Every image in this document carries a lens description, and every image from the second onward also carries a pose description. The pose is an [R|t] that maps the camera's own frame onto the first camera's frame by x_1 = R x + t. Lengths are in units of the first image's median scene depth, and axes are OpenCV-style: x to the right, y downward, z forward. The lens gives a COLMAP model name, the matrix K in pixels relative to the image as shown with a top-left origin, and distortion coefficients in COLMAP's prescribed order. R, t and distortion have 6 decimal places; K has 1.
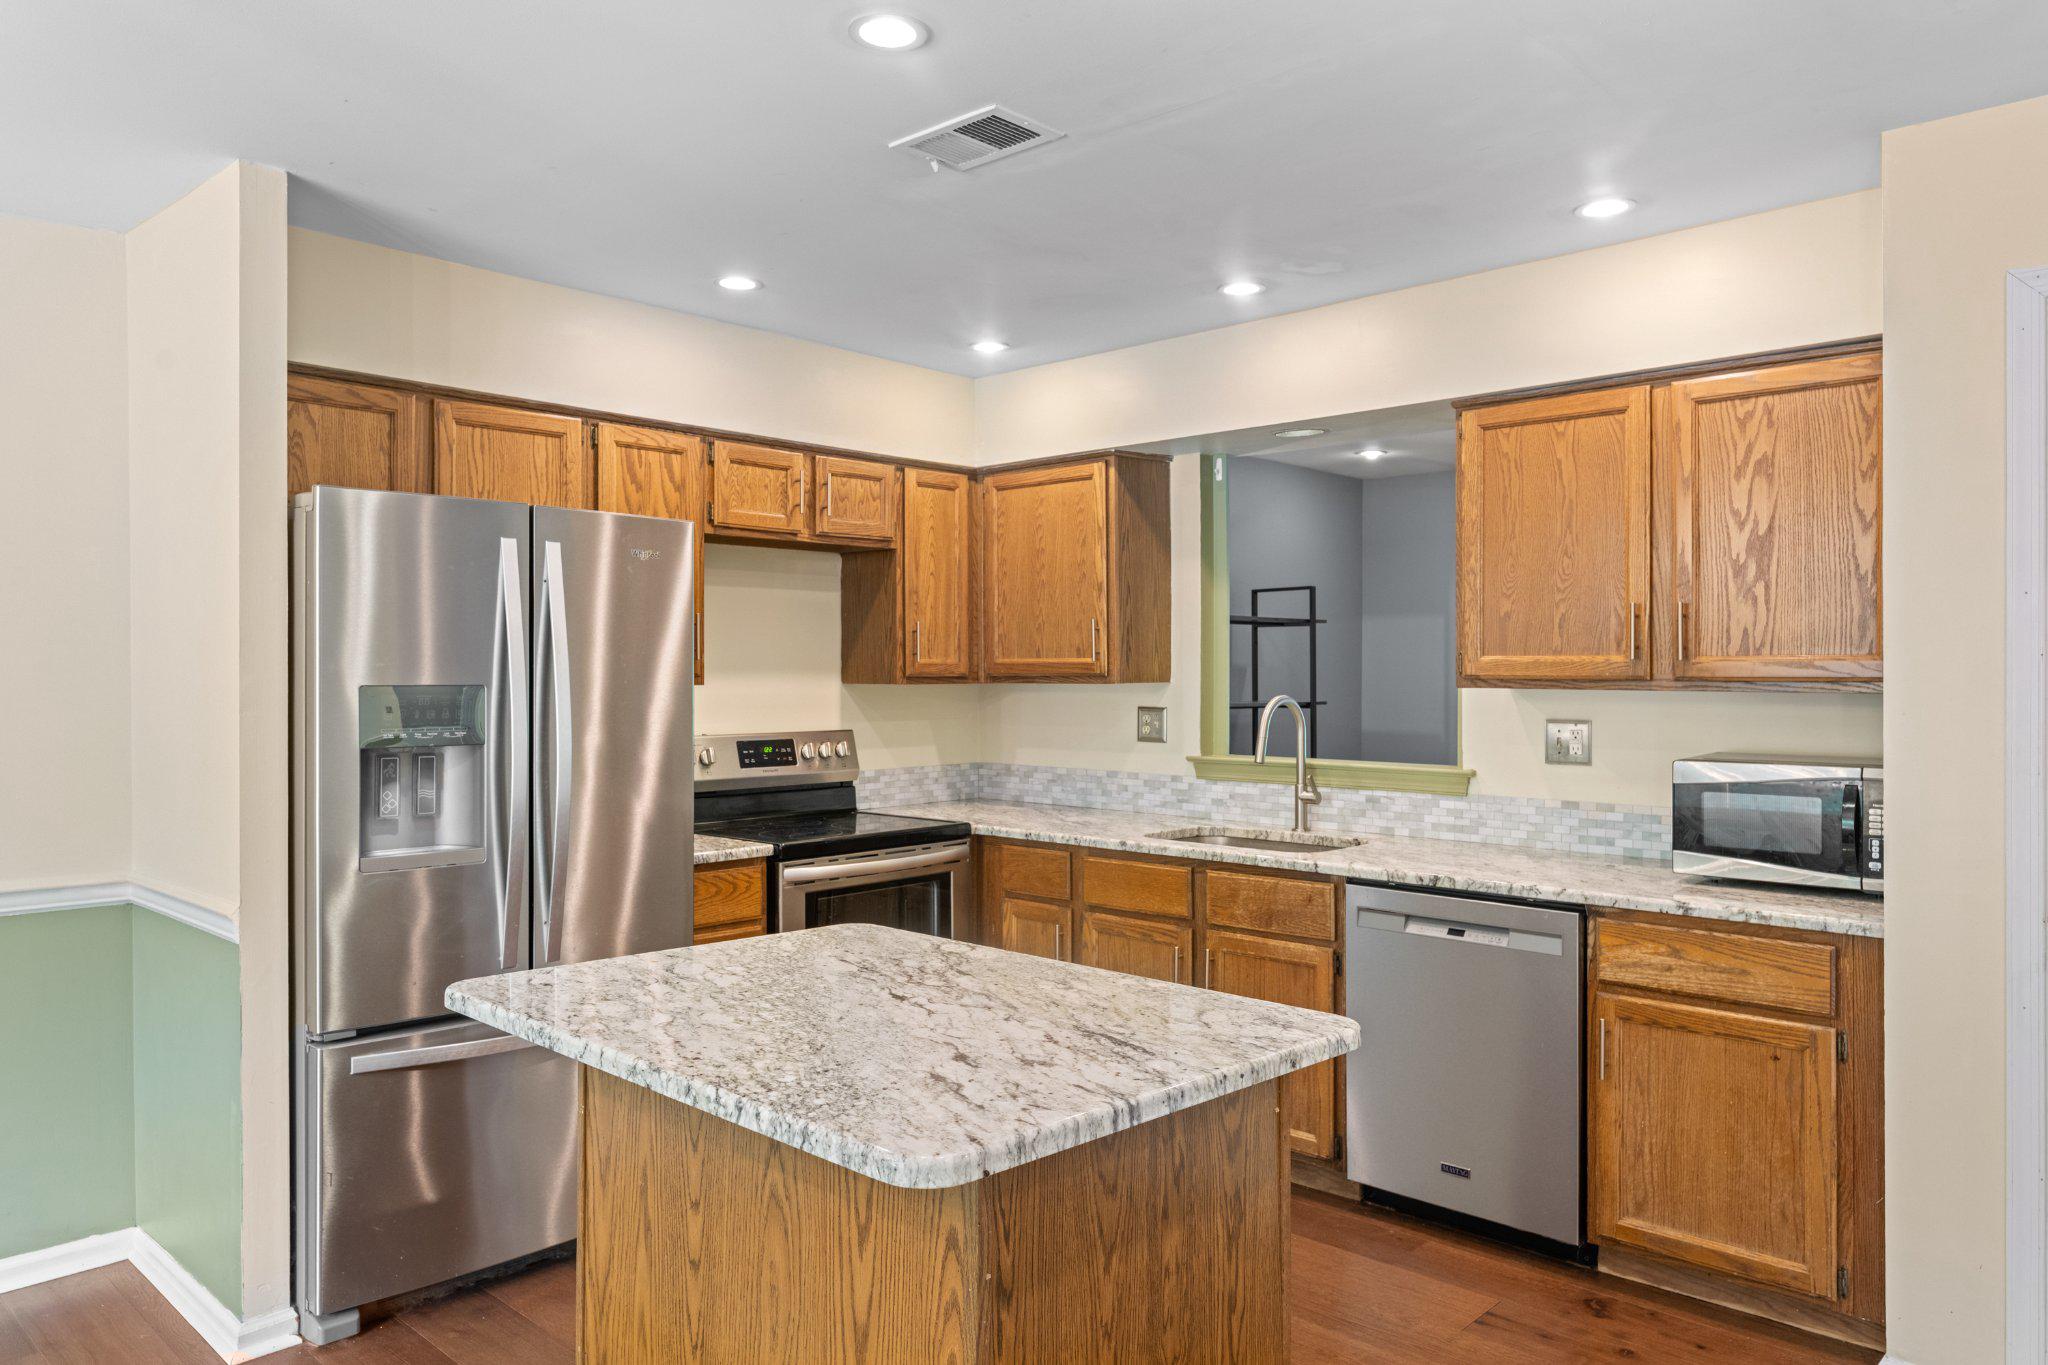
lens RADIAL K [[1386.7, 0, 1028.4], [0, 1386.7, 679.7], [0, 0, 1]] dist [-0.004369, -0.002574]
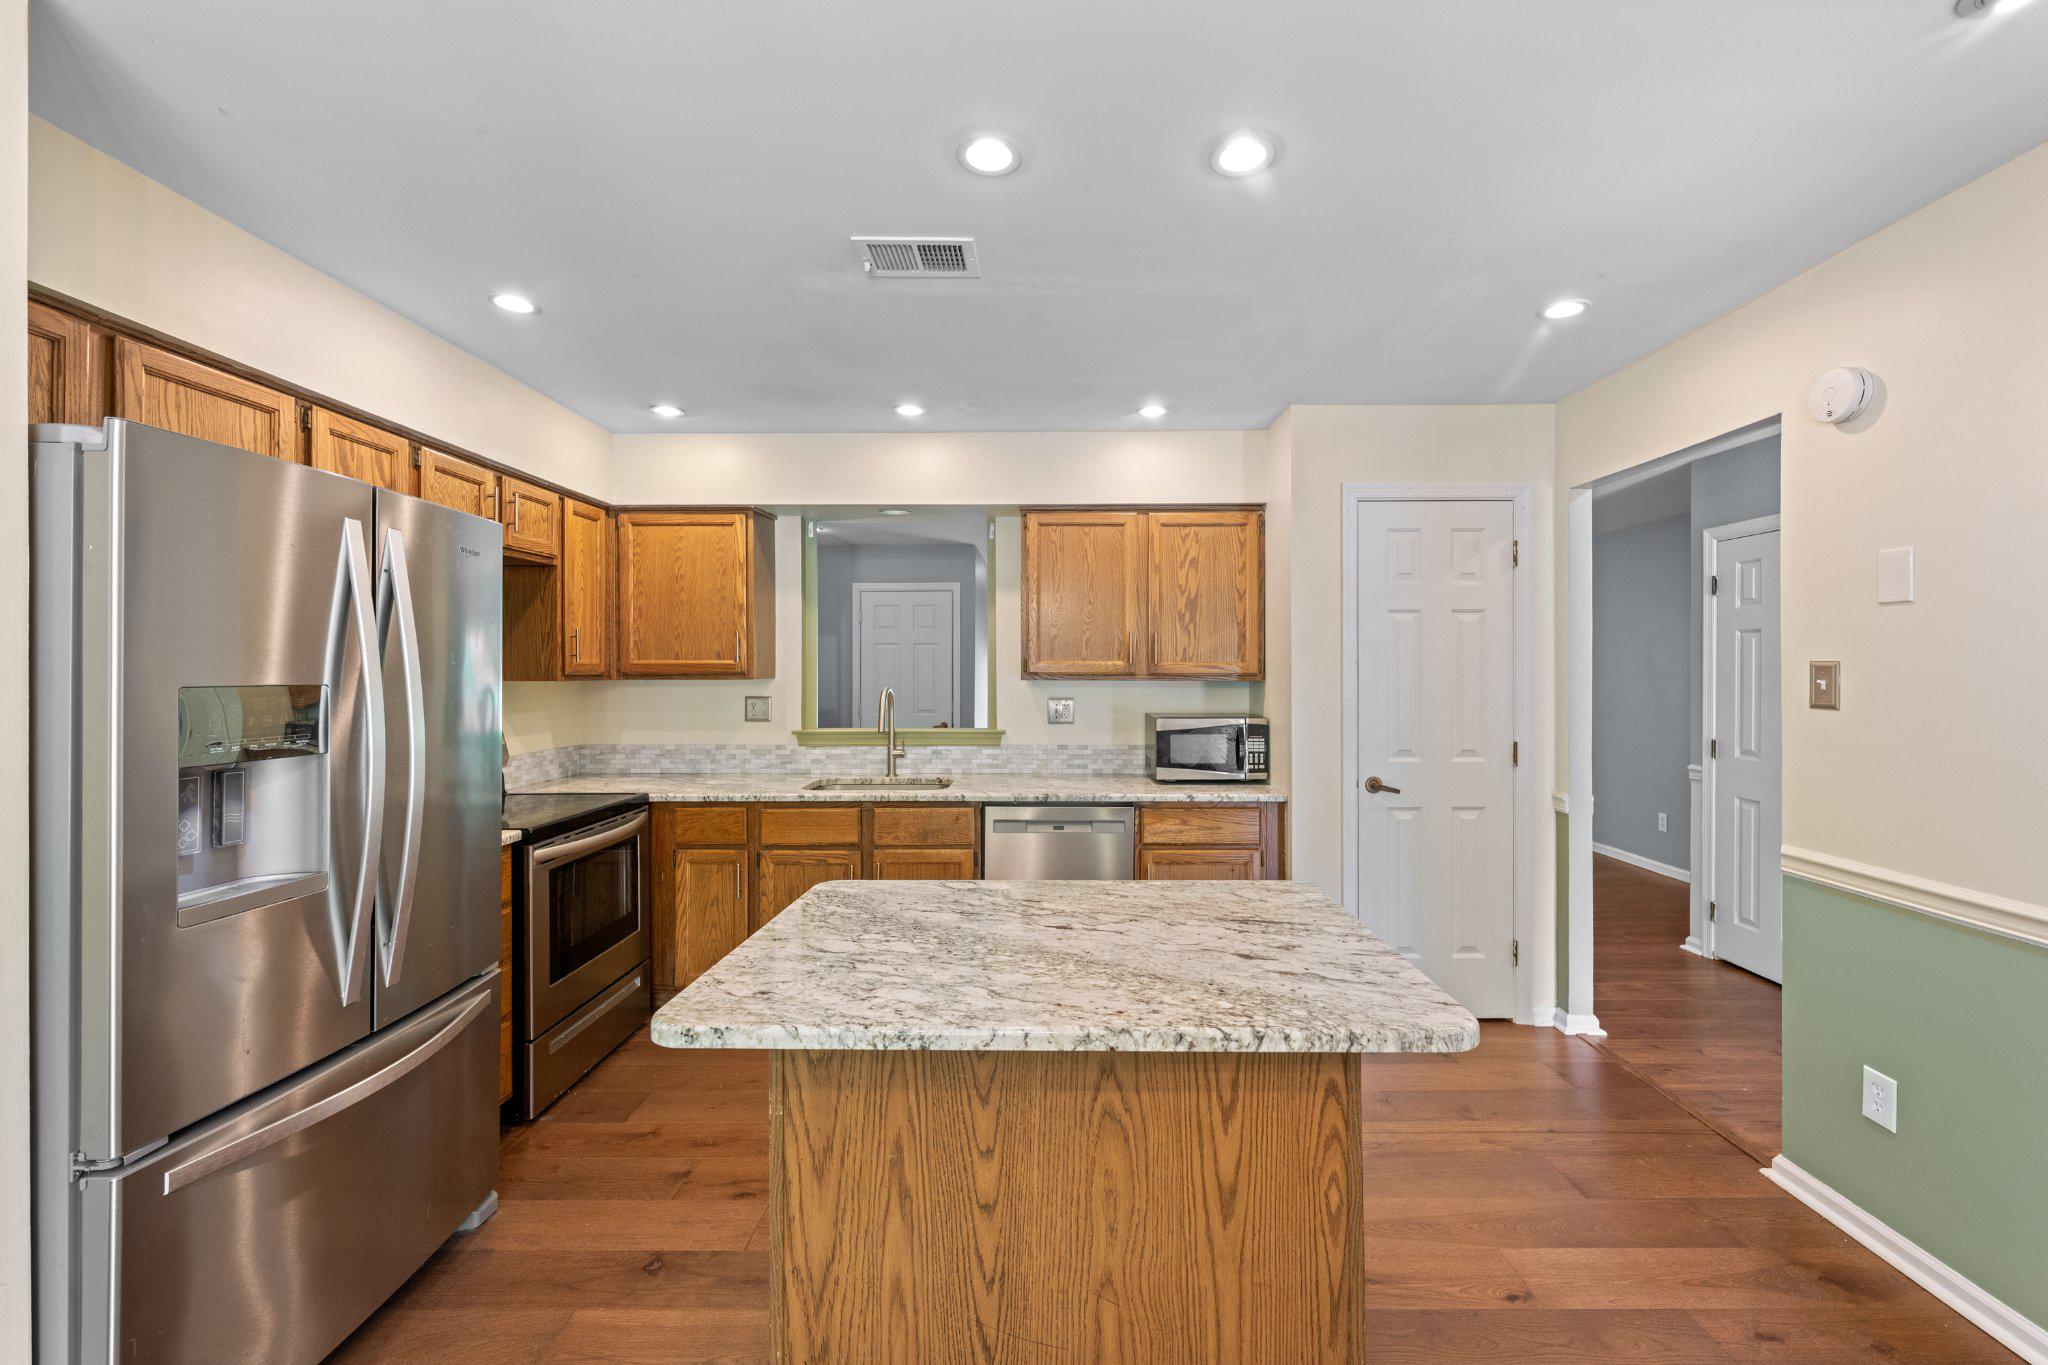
lens RADIAL K [[839.8, 0, 1028.4], [0, 839.8, 670.8], [0, 0, 1]] dist [-0.000868, -0.000918]
pose [[0.727048, 0.000076, 0.686586, -0.404370], [0.004239, 0.999980, -0.004601, -0.000667], [-0.686573, 0.006256, 0.727034, 0.293215]]
